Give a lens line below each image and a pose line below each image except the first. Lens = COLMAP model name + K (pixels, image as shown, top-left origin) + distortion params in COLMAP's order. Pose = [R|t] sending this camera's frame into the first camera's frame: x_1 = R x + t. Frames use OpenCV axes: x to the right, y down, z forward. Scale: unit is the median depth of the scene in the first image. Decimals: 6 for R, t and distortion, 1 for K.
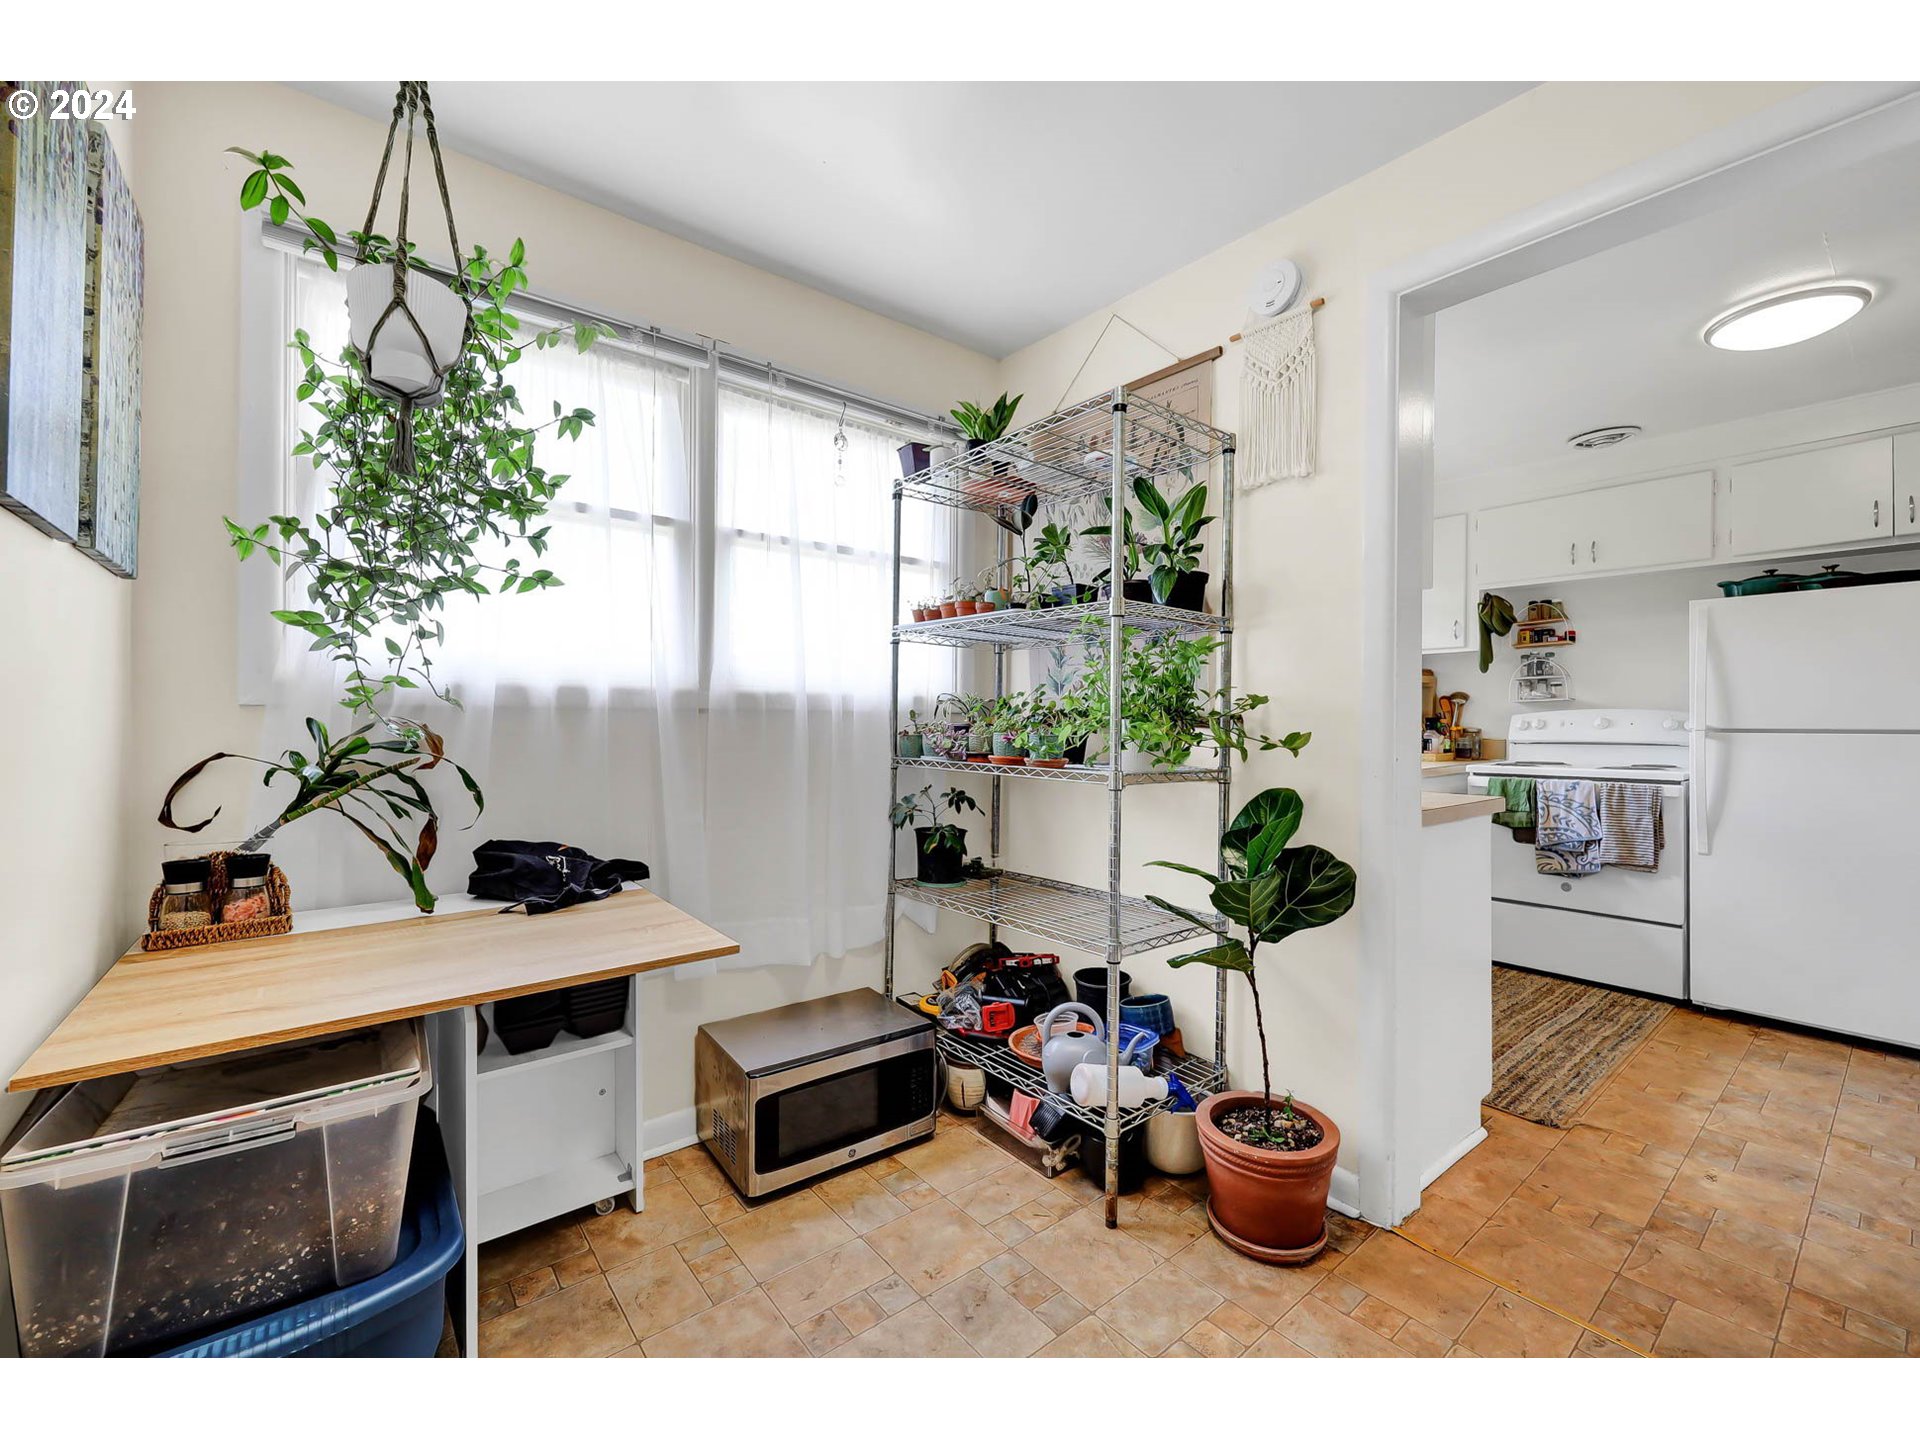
lens RADIAL K [[807.6, 0, 976.6], [0, 807.6, 709.4], [0, 0, 1]] dist [0.002539, 0.000309]
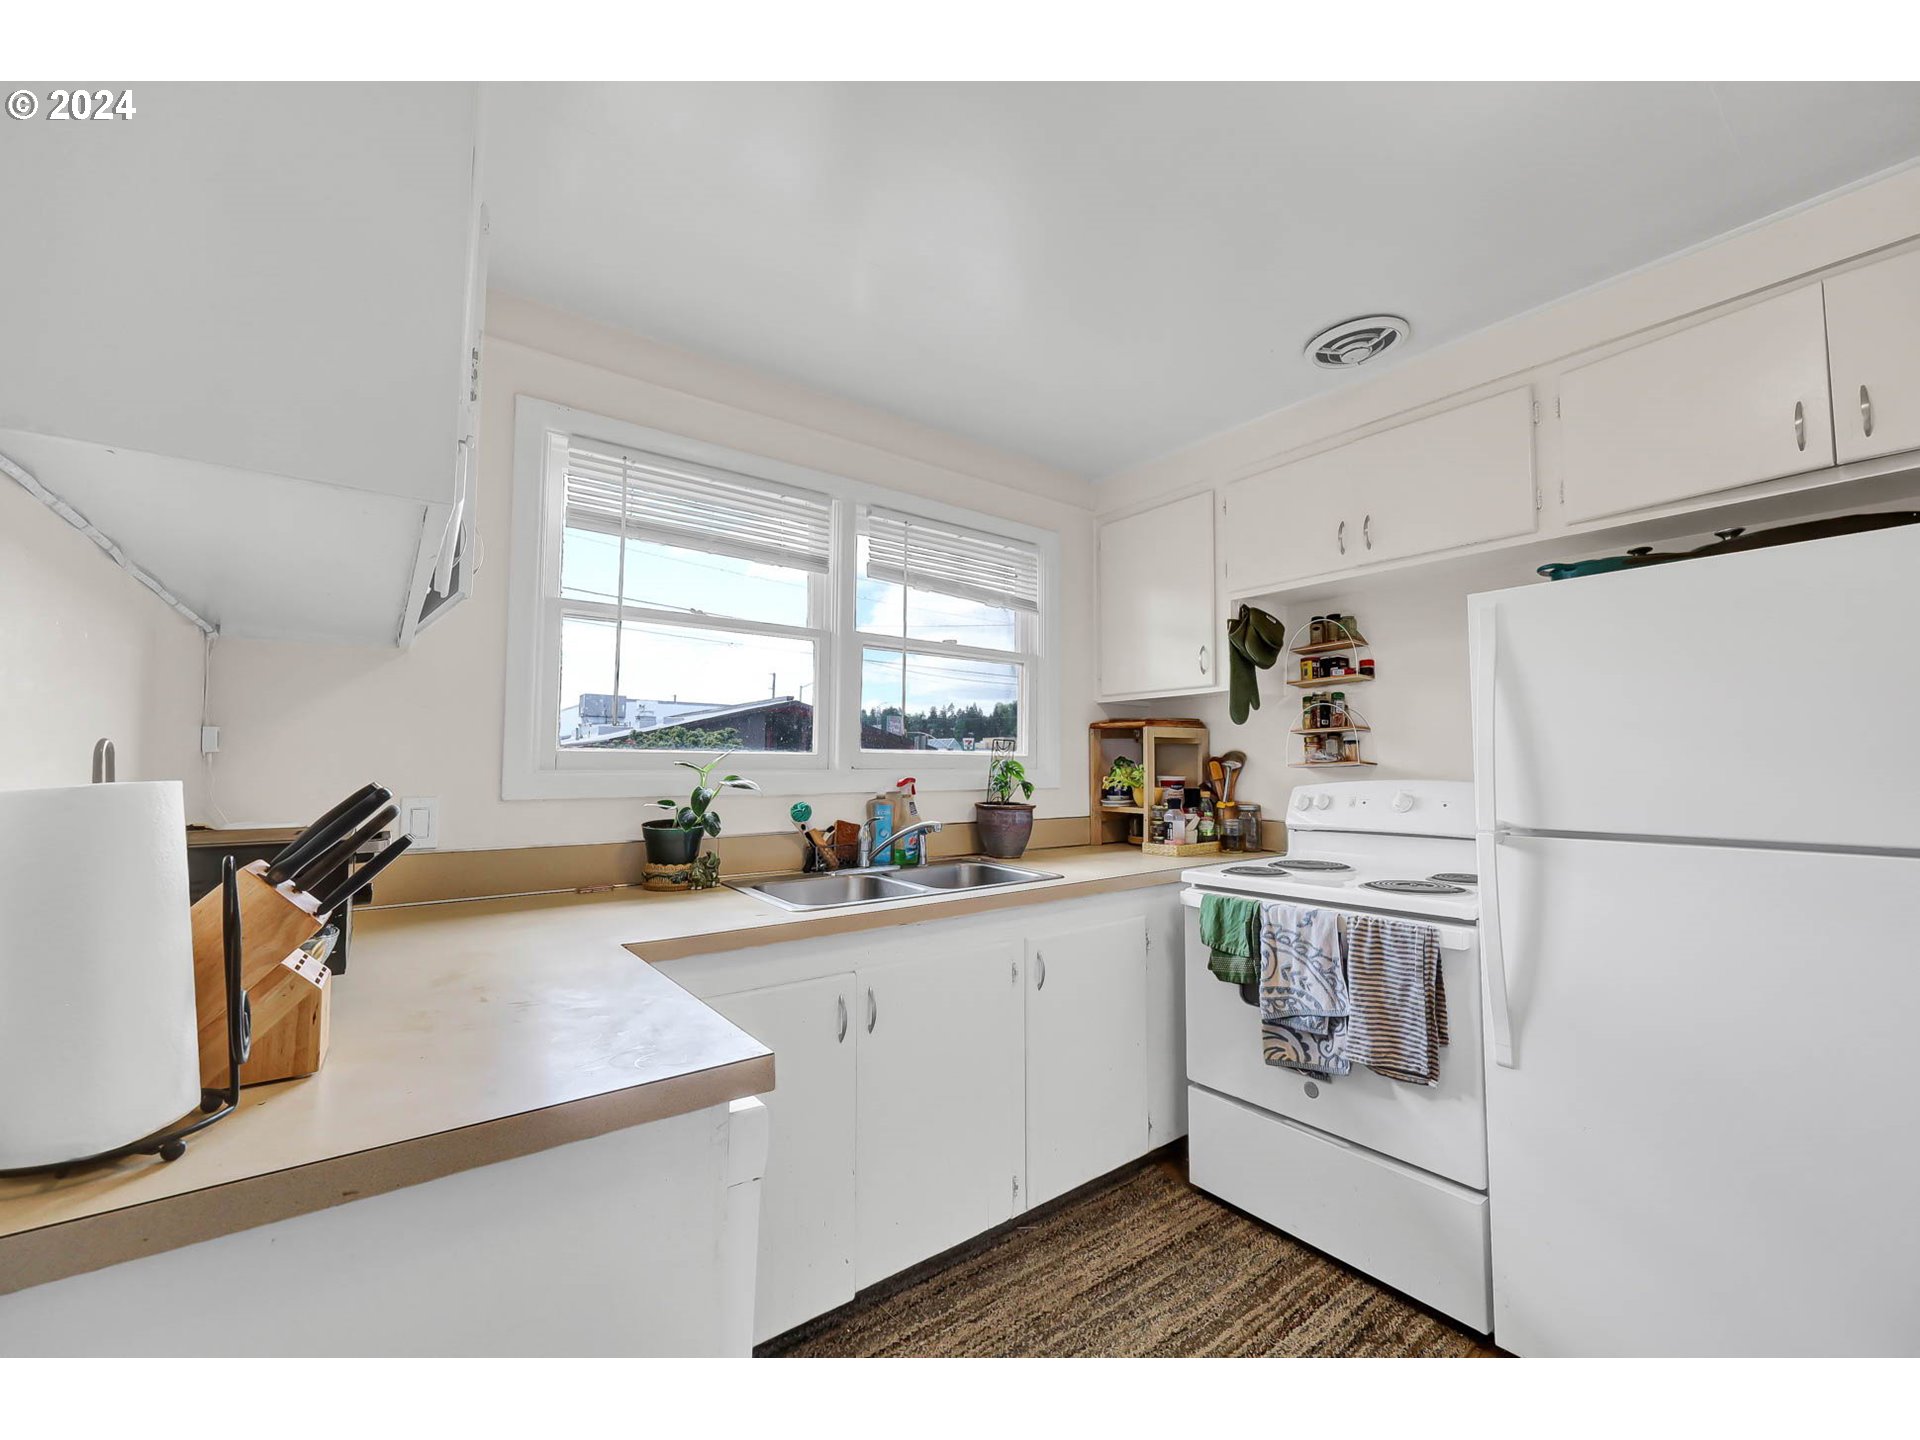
lens RADIAL K [[771.5, 0, 972.9], [0, 771.5, 717.4], [0, 0, 1]] dist [-0.001074, -0.000083]
pose [[0.999261, -0.006498, -0.037894, 0.460673], [0.004507, 0.998617, -0.052385, -0.019447], [0.038182, 0.052175, 0.997908, 0.381229]]
